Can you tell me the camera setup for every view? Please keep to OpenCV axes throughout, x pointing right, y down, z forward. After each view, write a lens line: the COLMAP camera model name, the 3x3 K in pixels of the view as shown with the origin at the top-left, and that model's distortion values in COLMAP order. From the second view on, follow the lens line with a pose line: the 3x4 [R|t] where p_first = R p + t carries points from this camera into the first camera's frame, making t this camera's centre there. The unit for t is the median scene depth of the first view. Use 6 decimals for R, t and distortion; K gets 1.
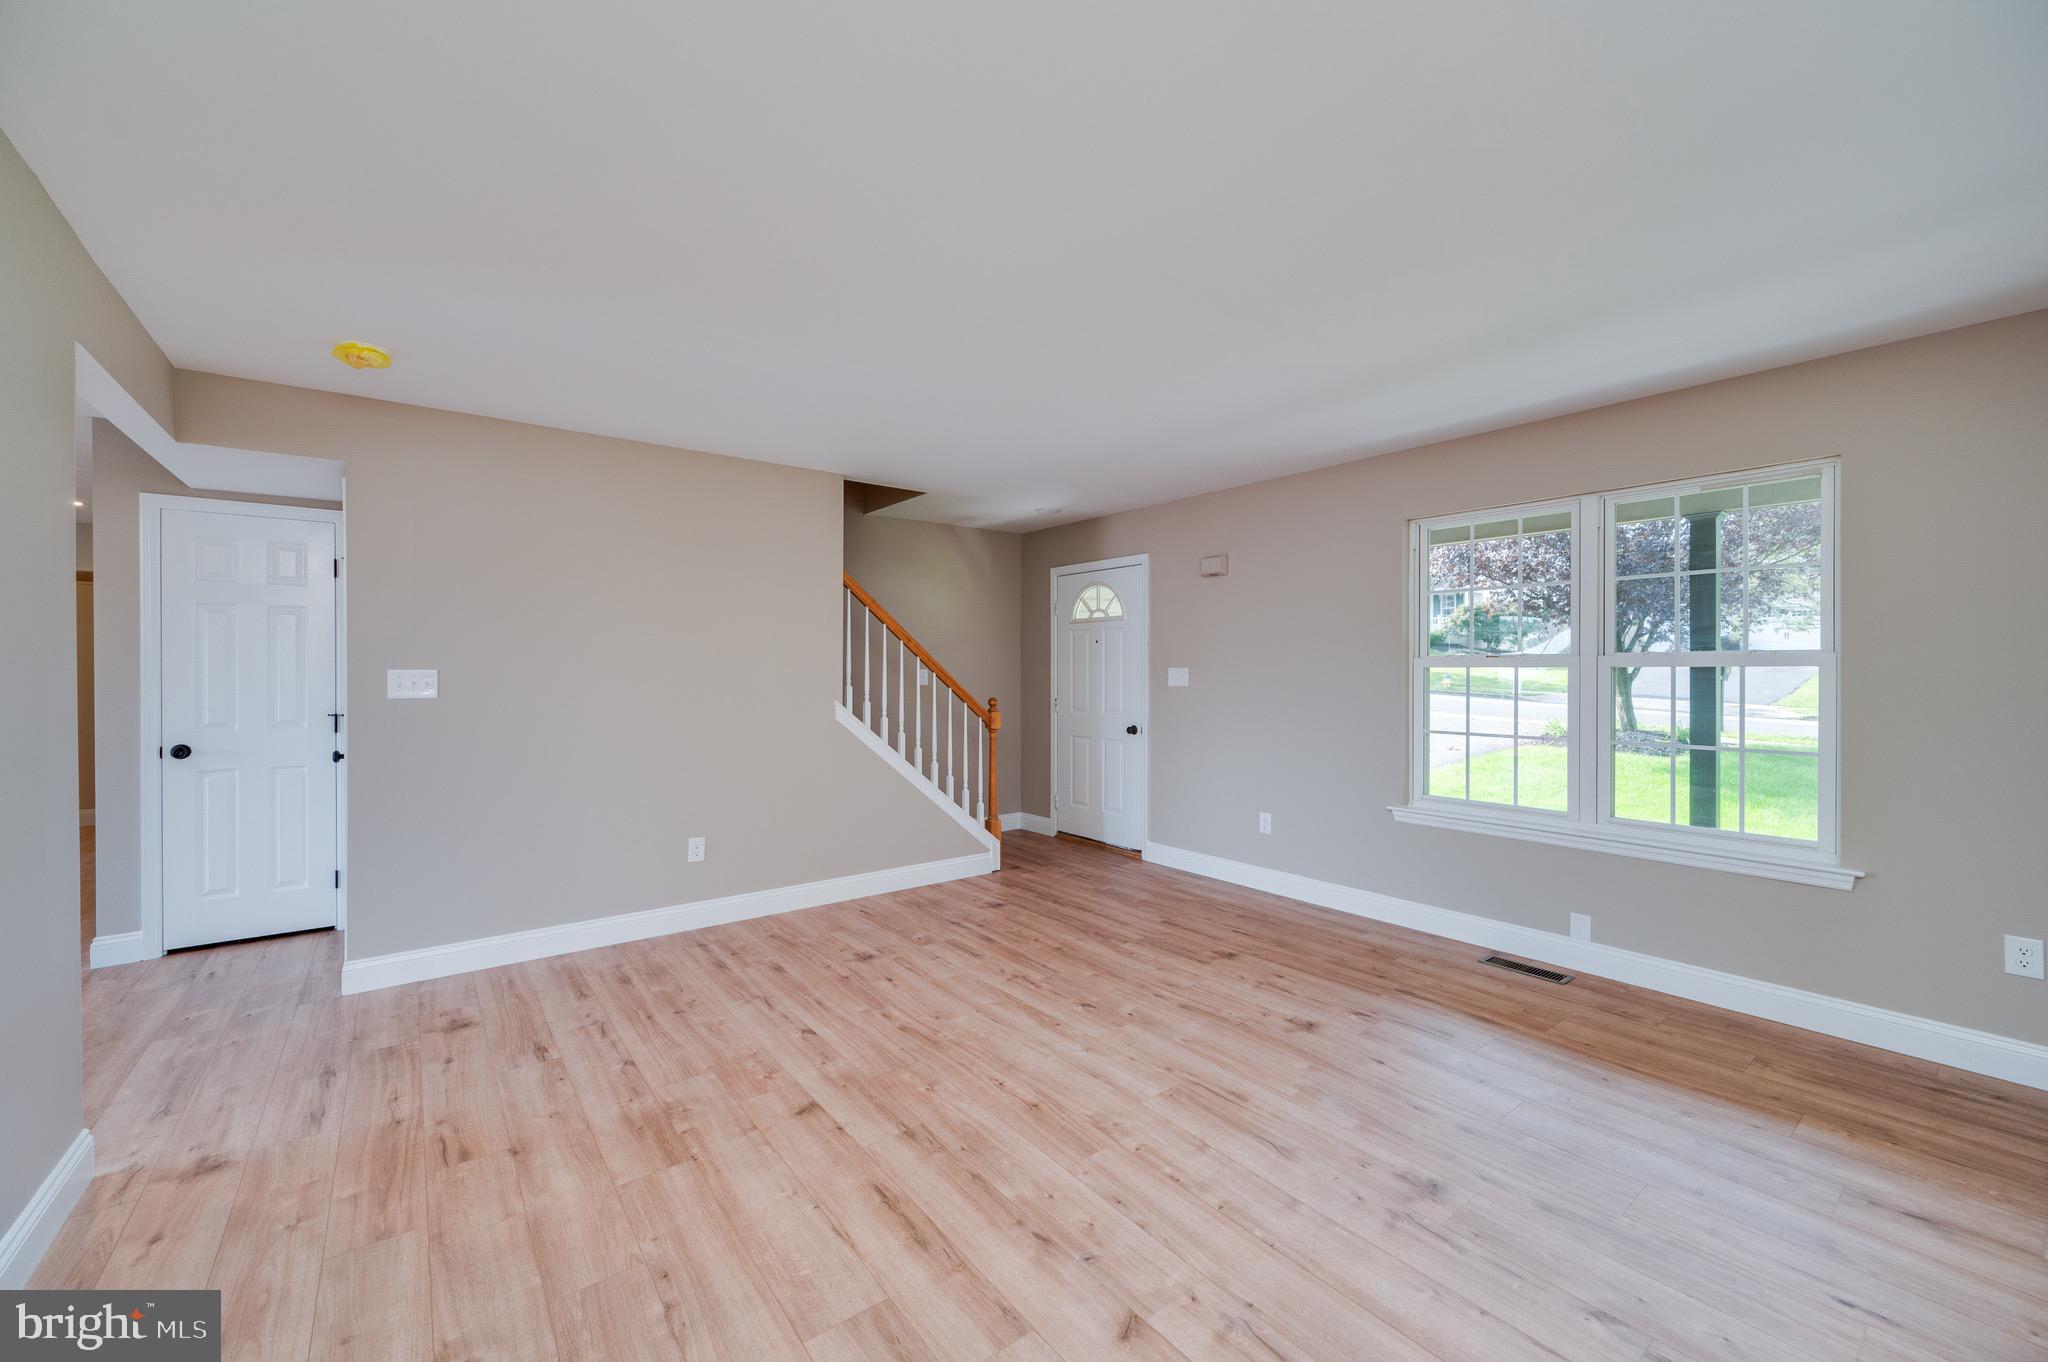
lens RADIAL K [[805.9, 0, 1027.5], [0, 805.9, 681.7], [0, 0, 1]] dist [-0.000541, -0.000103]
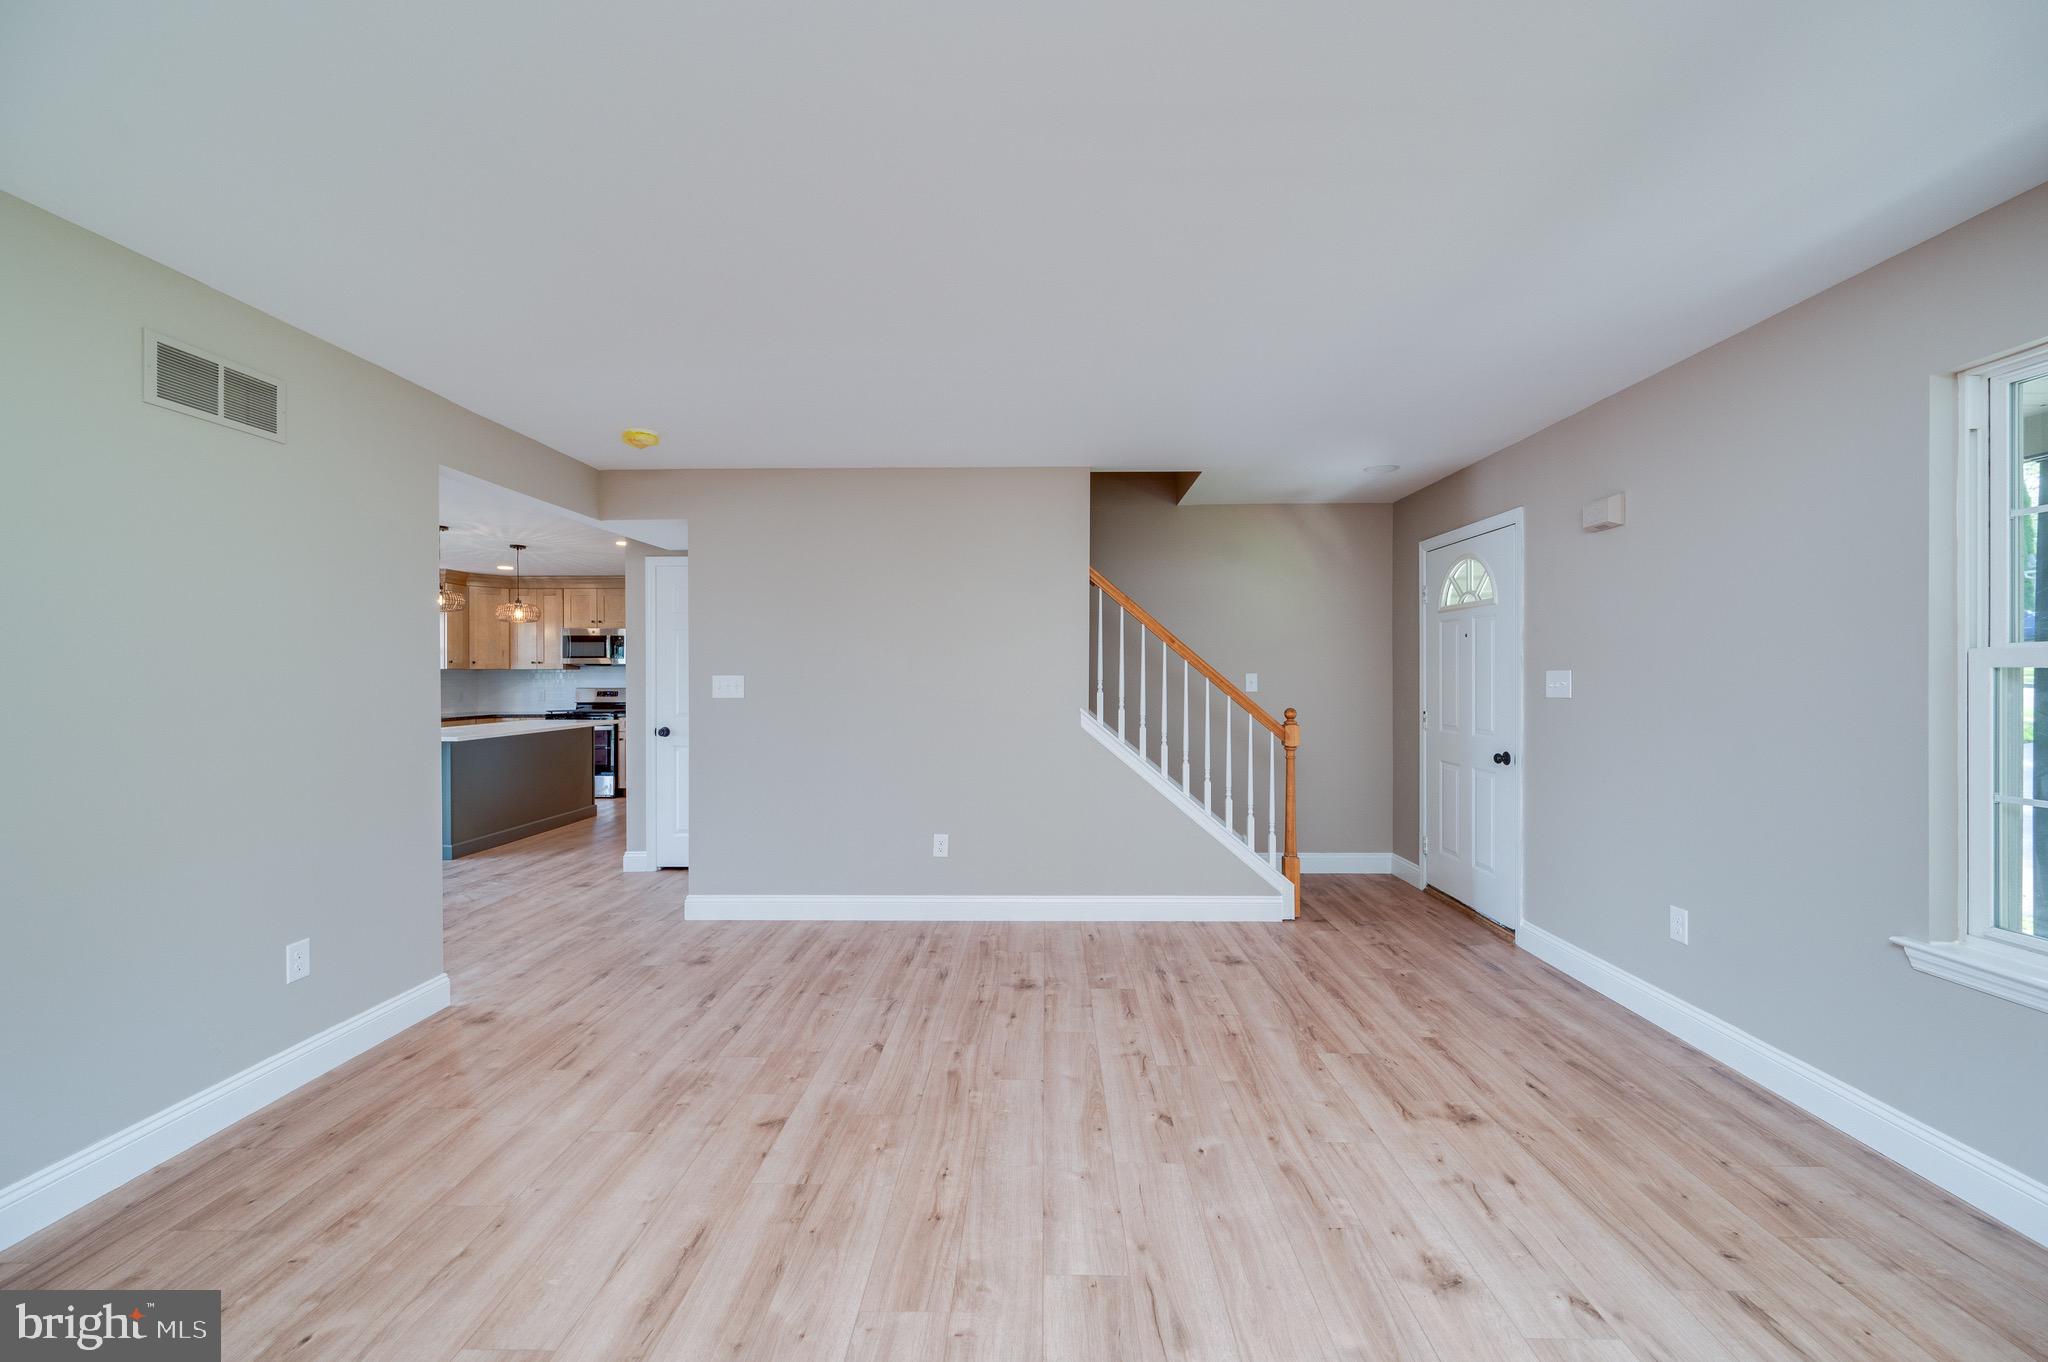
lens RADIAL K [[805.9, 0, 1030.1], [0, 805.9, 684.3], [0, 0, 1]] dist [-0.000541, -0.000103]
pose [[0.778552, 0.005284, -0.627558, 0.371372], [-0.006434, 0.999979, 0.000438, -0.004123], [0.627547, 0.003697, 0.778570, 0.274498]]
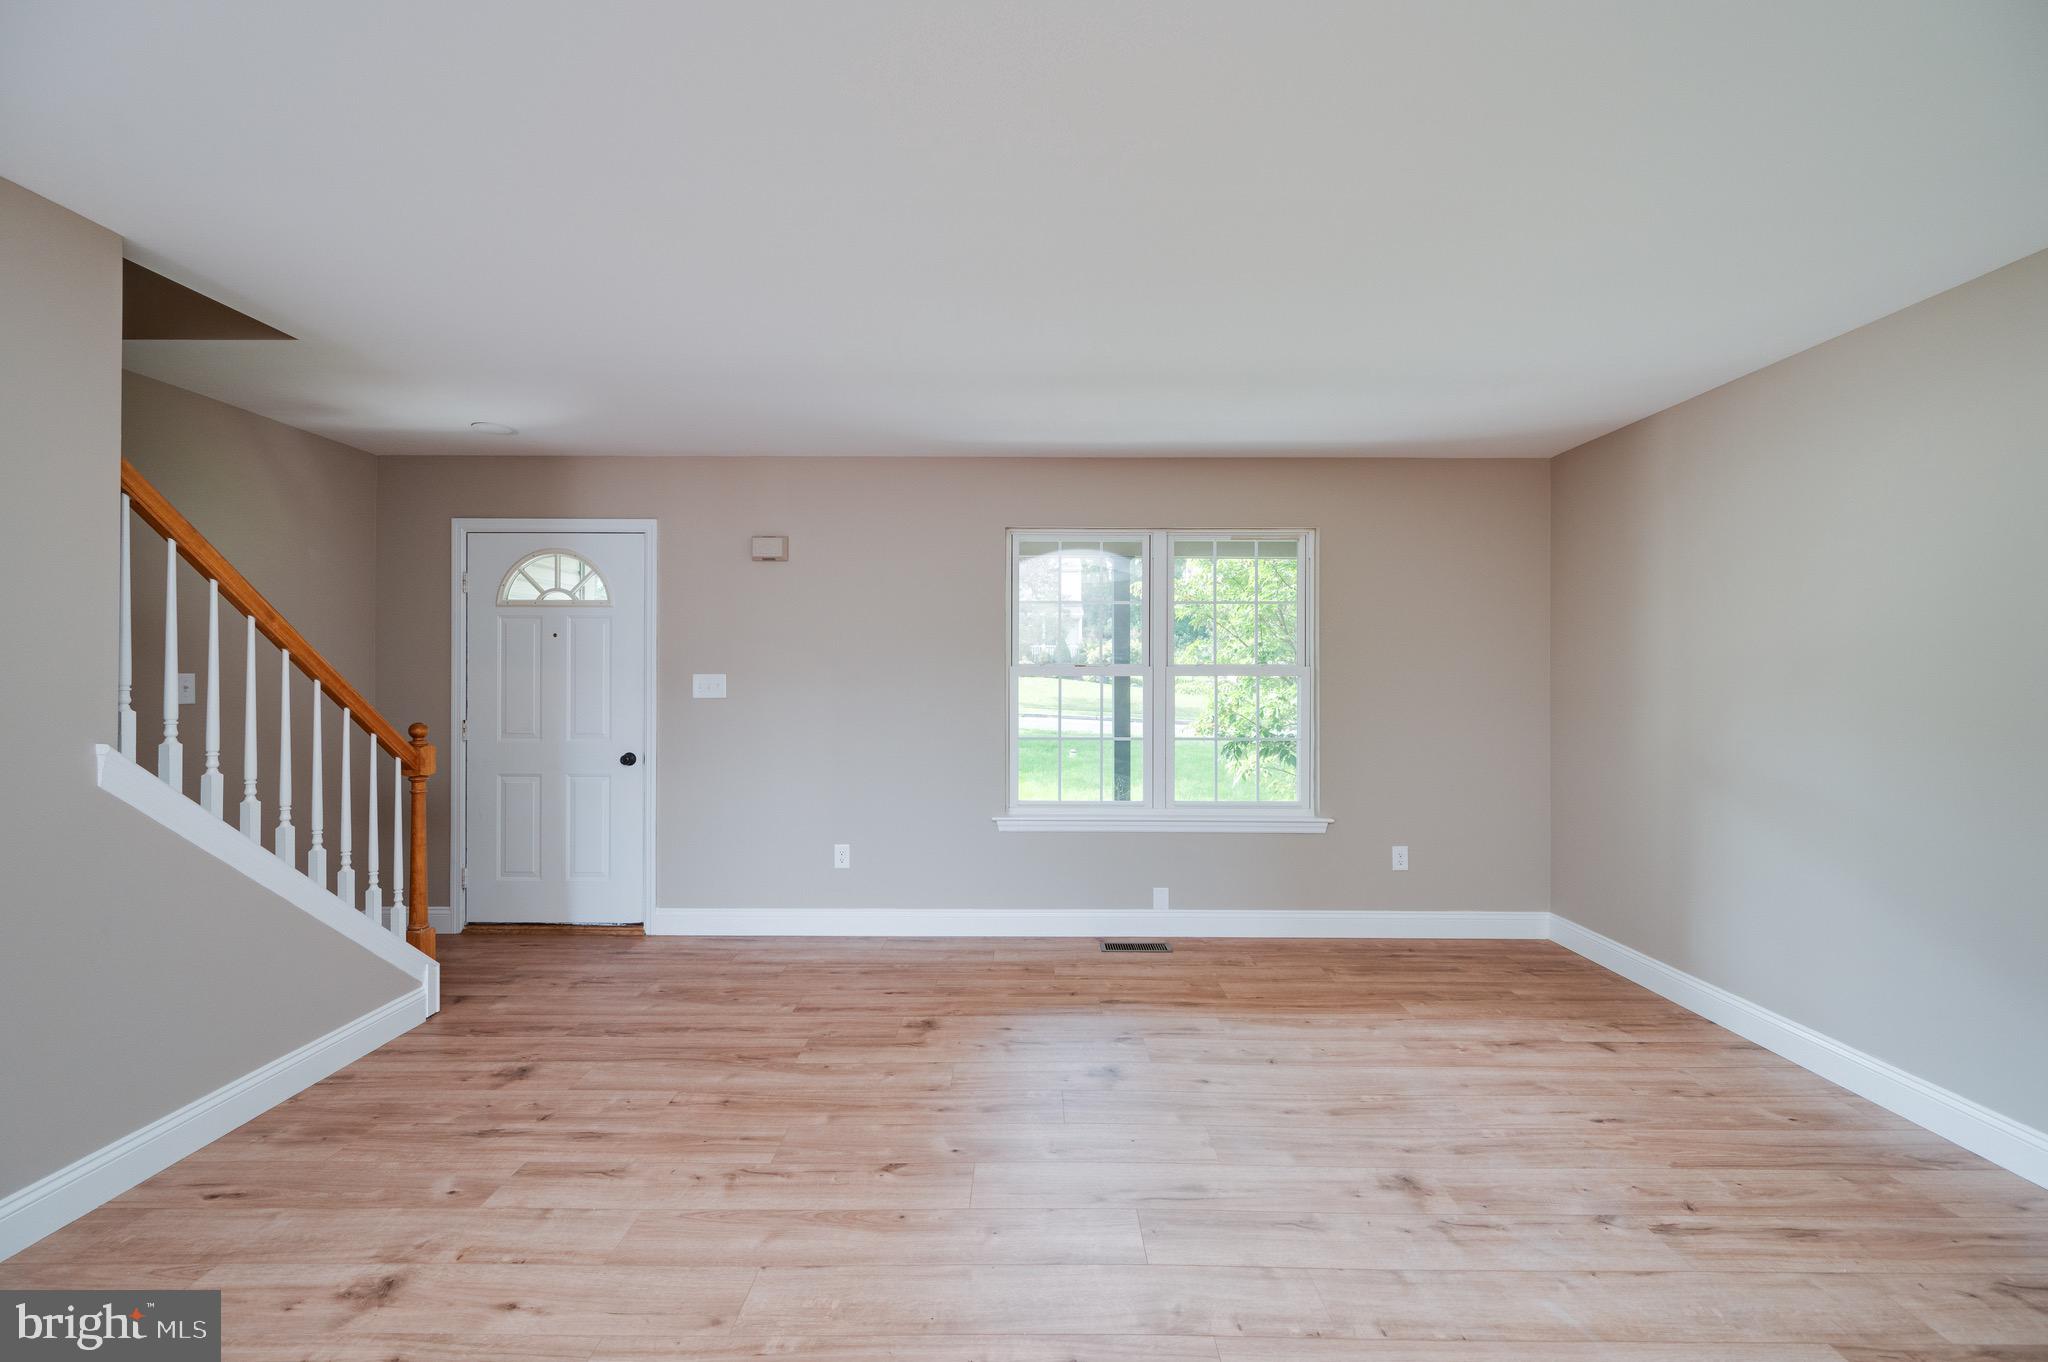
lens RADIAL K [[805.9, 0, 1022.2], [0, 805.9, 677.0], [0, 0, 1]] dist [-0.000541, -0.000103]
pose [[0.616243, 0.003283, 0.787549, -0.330499], [0.008008, 0.999913, -0.010434, -0.005558], [-0.787515, 0.012737, 0.616163, 0.403123]]
